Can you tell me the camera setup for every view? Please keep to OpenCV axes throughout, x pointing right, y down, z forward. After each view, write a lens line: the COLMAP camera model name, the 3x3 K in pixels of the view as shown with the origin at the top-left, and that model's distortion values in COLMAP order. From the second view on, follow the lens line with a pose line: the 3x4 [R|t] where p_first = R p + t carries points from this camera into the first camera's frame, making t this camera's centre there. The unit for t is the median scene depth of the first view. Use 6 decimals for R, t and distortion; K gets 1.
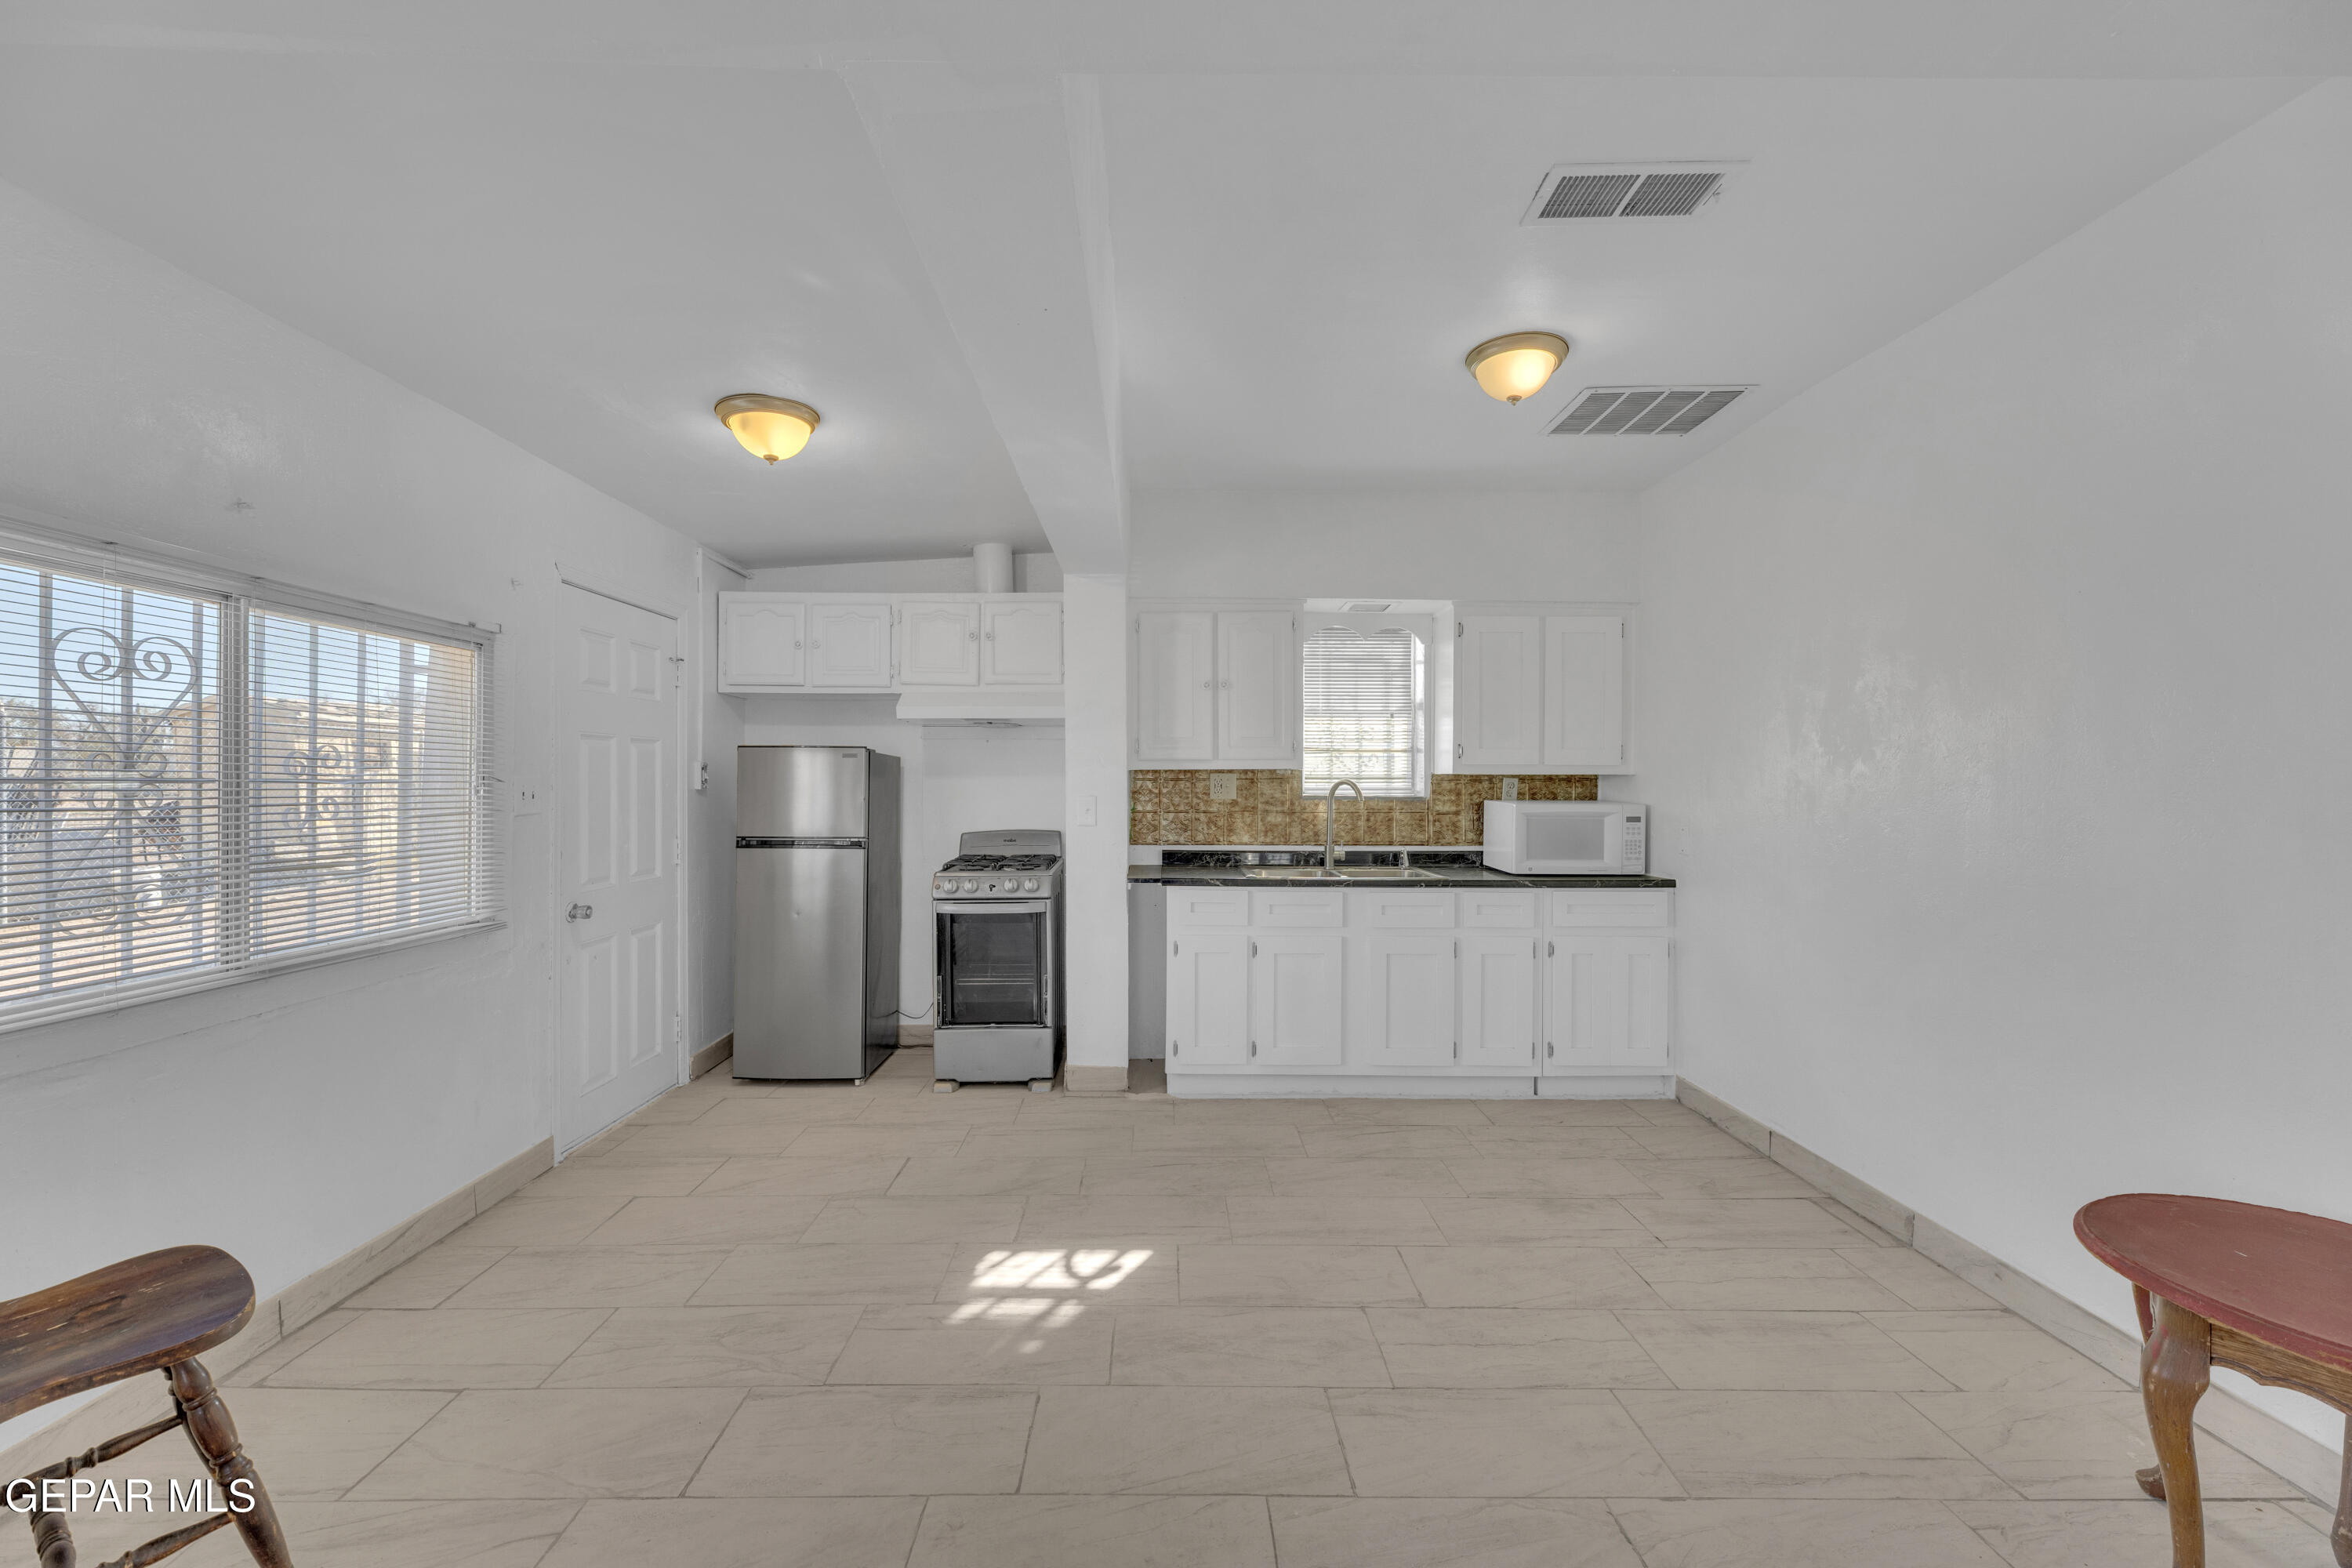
lens RADIAL K [[936.3, 0, 1173.5], [0, 936.3, 783.3], [0, 0, 1]] dist [-0.006016, 0.001492]
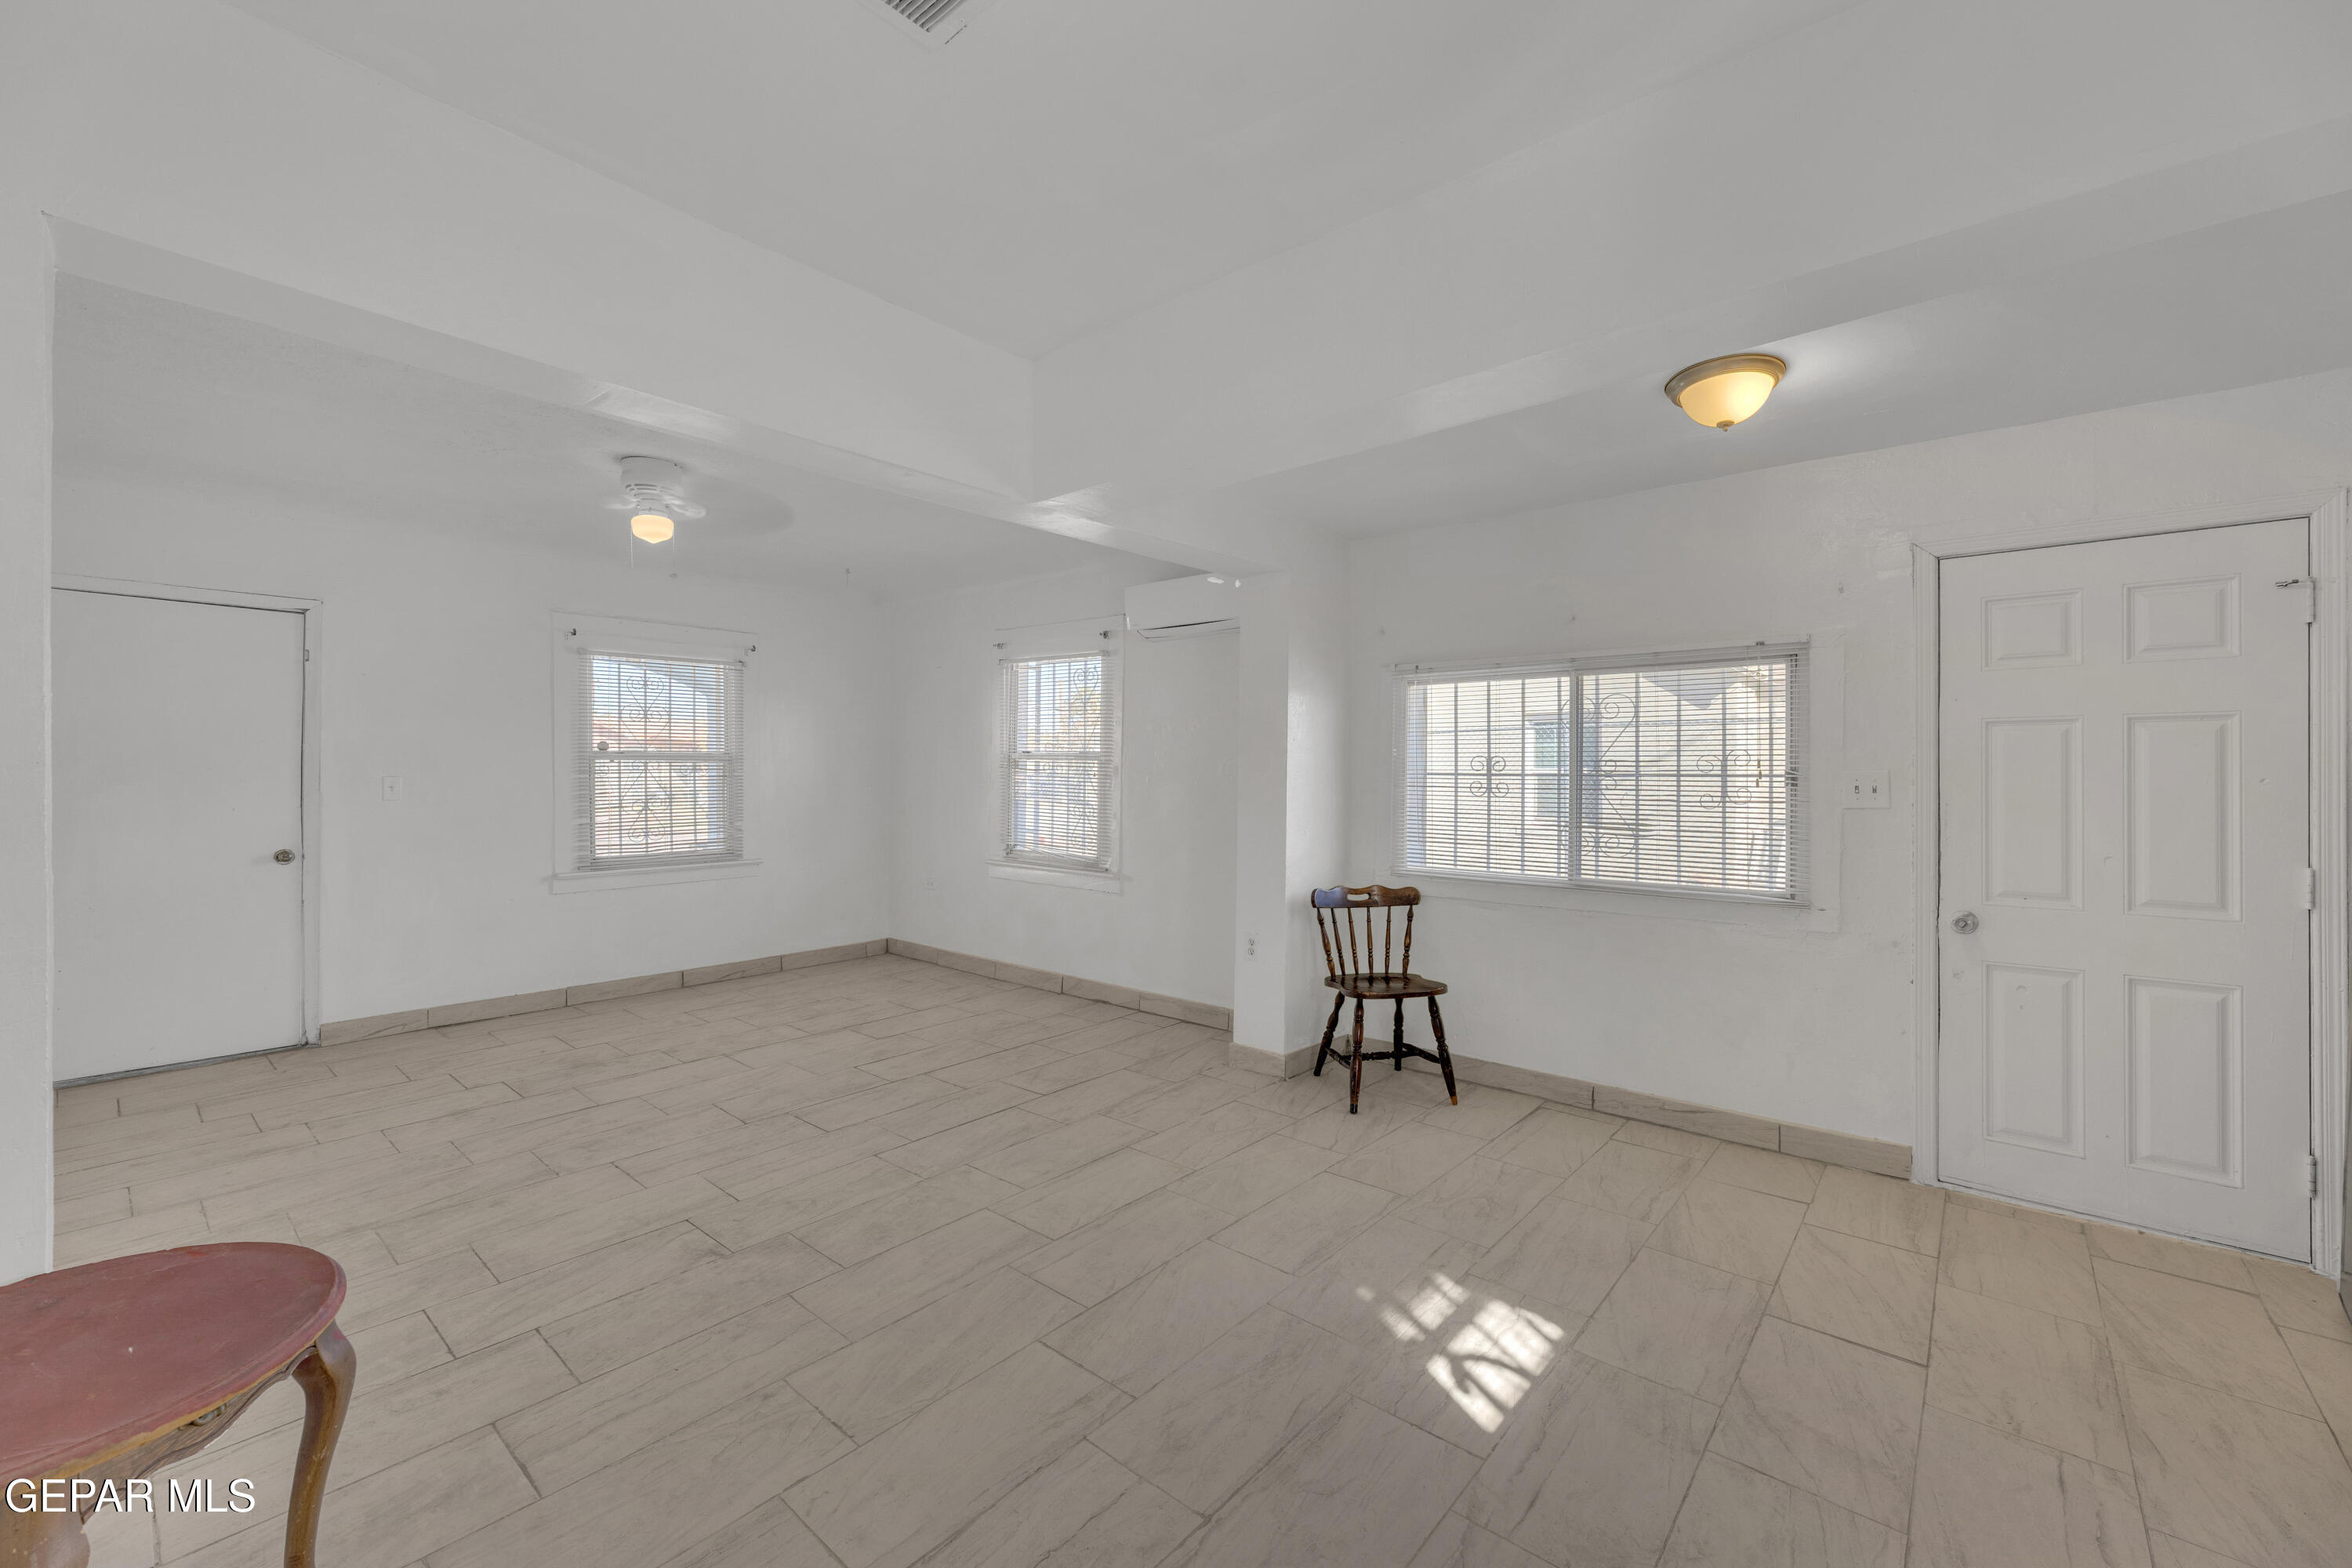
lens RADIAL K [[936.3, 0, 1172.6], [0, 936.3, 780.9], [0, 0, 1]] dist [-0.006016, 0.001492]
pose [[-0.660971, -0.001462, -0.750410, 0.432201], [-0.007505, 0.999961, 0.004662, 0.002961], [0.750374, 0.008713, -0.660956, 0.829681]]
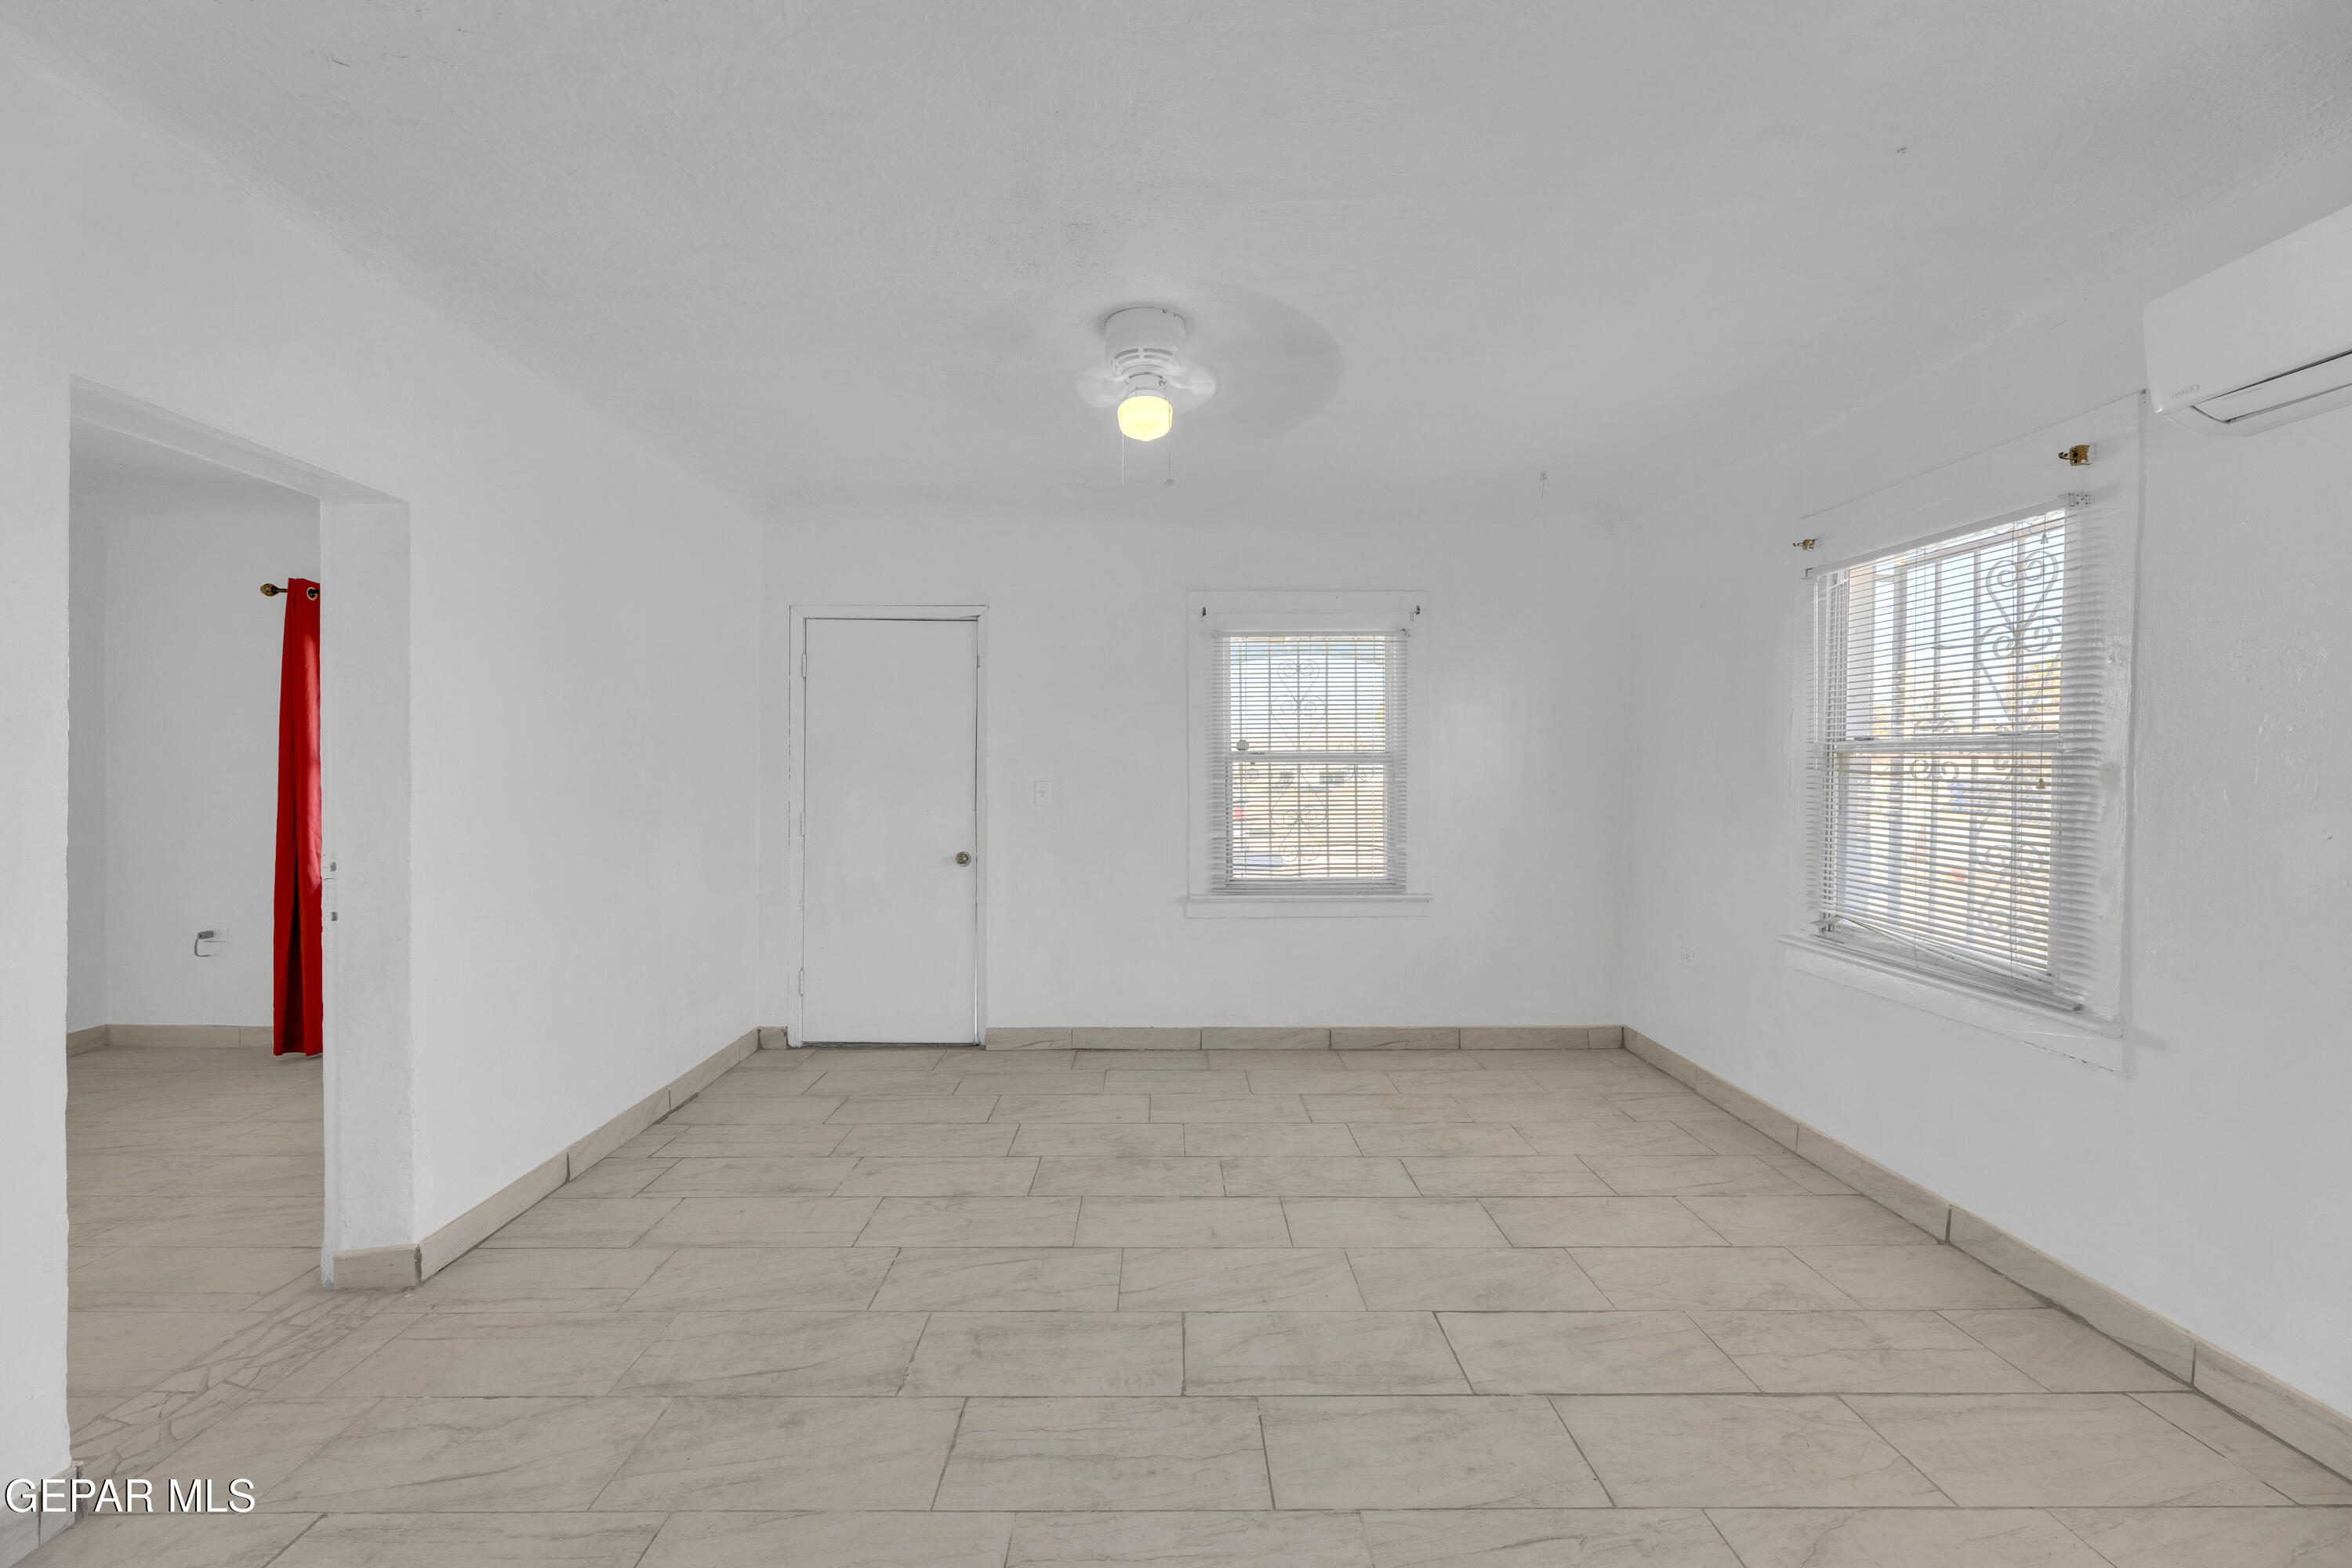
lens RADIAL K [[936.3, 0, 1164.7], [0, 936.3, 778.5], [0, 0, 1]] dist [-0.006016, 0.001492]
pose [[-0.999939, -0.008240, 0.007410, 0.050755], [-0.008189, 0.999943, 0.006782, -0.001717], [-0.007465, 0.006721, -0.999950, 0.453399]]
